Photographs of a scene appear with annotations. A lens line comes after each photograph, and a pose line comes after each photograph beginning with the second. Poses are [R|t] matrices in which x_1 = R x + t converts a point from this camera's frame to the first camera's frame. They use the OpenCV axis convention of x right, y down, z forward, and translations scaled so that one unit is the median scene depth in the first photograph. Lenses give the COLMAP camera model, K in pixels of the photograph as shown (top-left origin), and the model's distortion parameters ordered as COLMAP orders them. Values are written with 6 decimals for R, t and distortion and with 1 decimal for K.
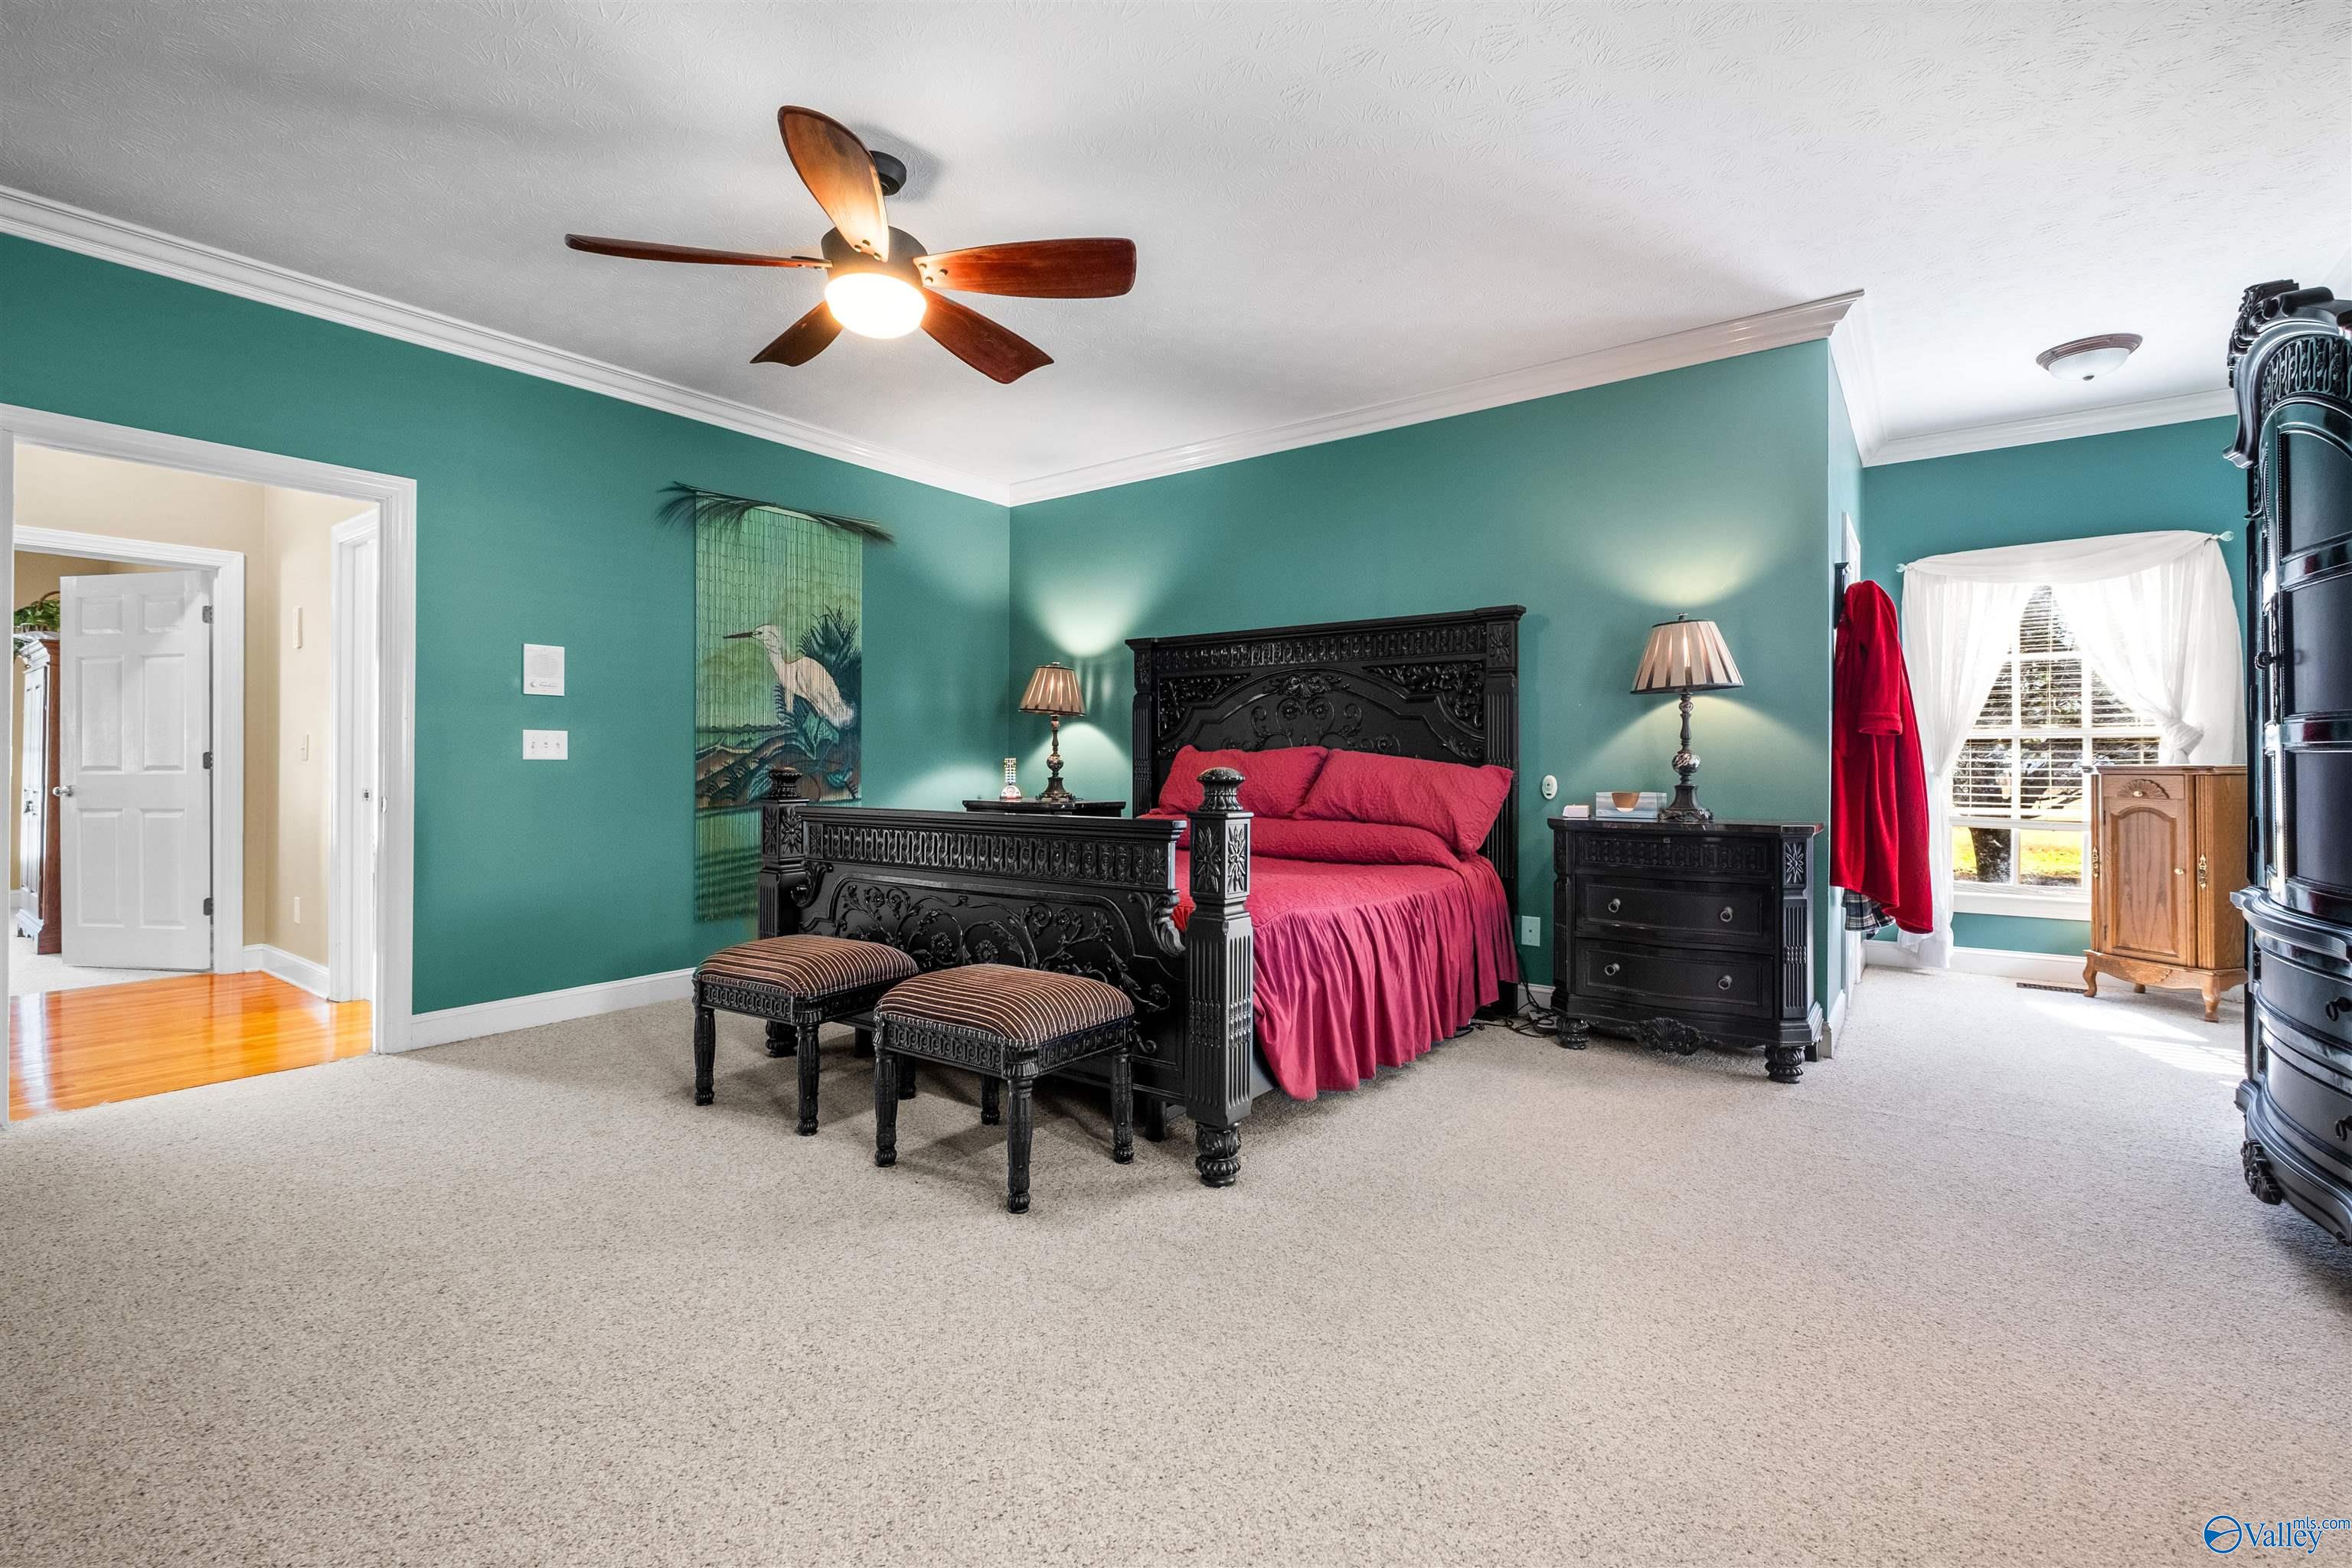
lens RADIAL K [[1030.7, 0, 1180.5], [0, 1030.7, 754.6], [0, 0, 1]] dist [-0.002807, -0.001912]
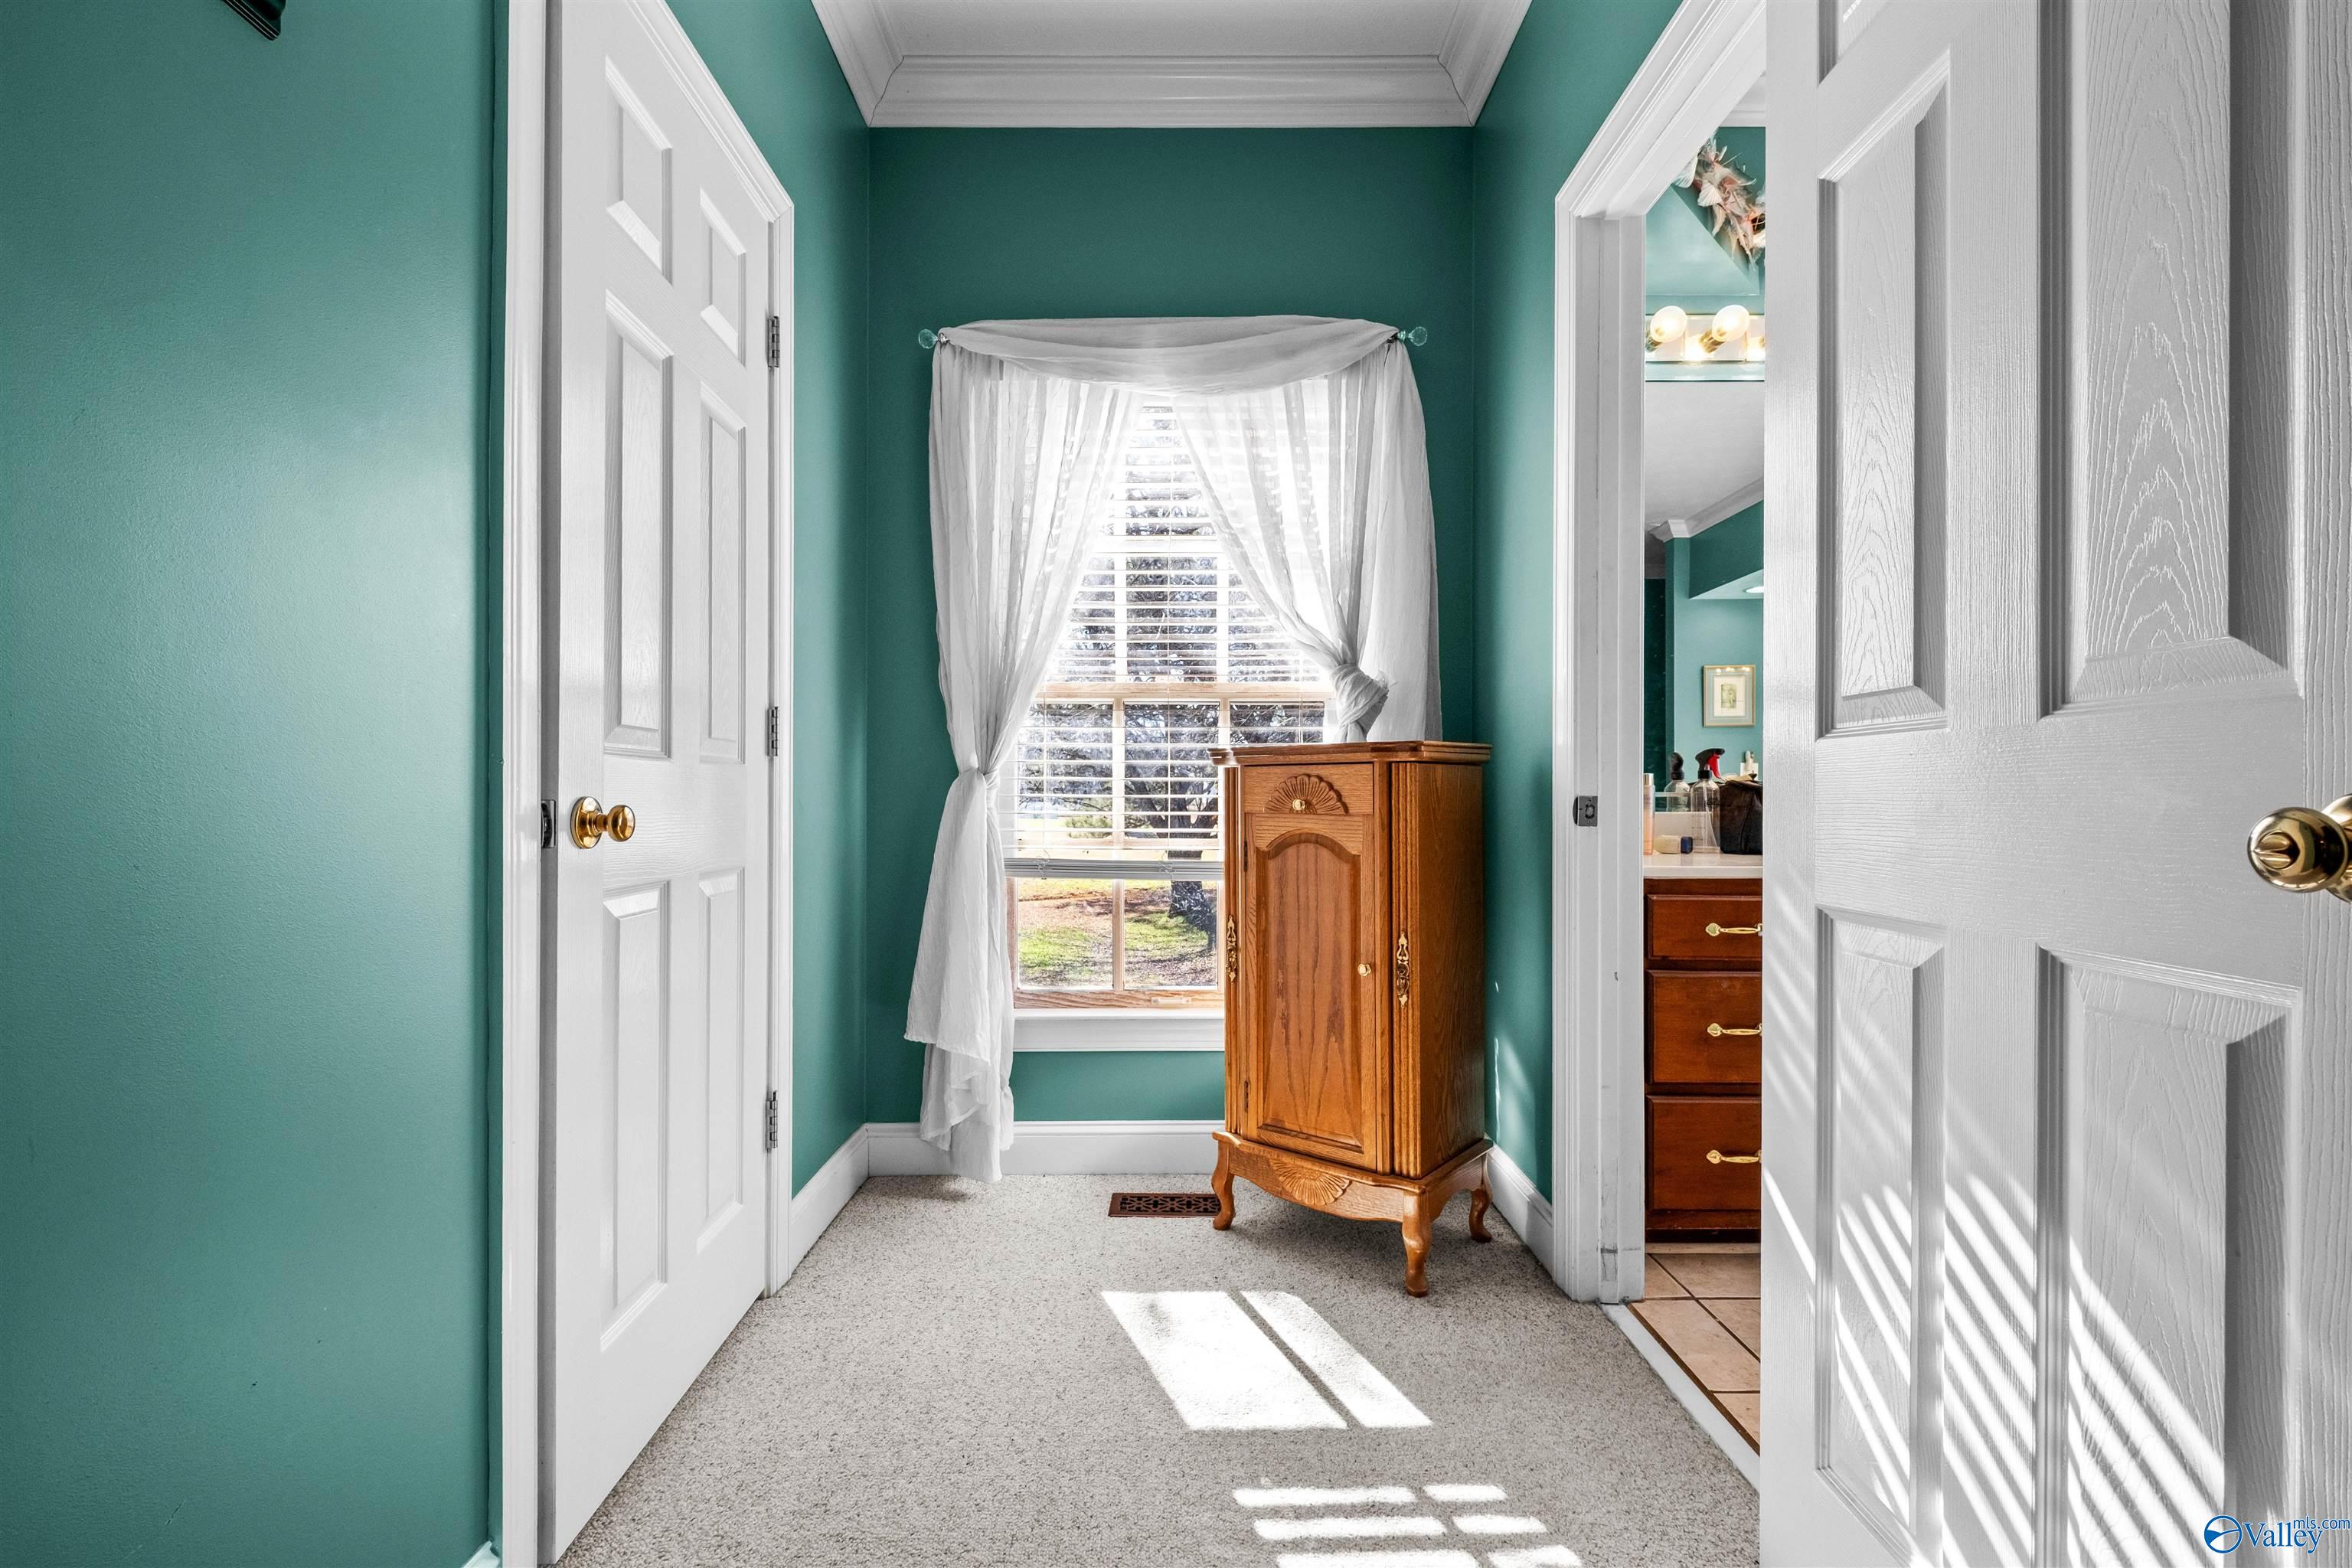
lens RADIAL K [[1030.7, 0, 1168.8], [0, 1030.7, 799.2], [0, 0, 1]] dist [-0.002807, -0.001912]
pose [[0.795483, 0.001924, 0.605973, 0.587965], [-0.005181, 0.999980, 0.003627, 0.033689], [-0.605954, -0.006024, 0.795477, 0.648374]]
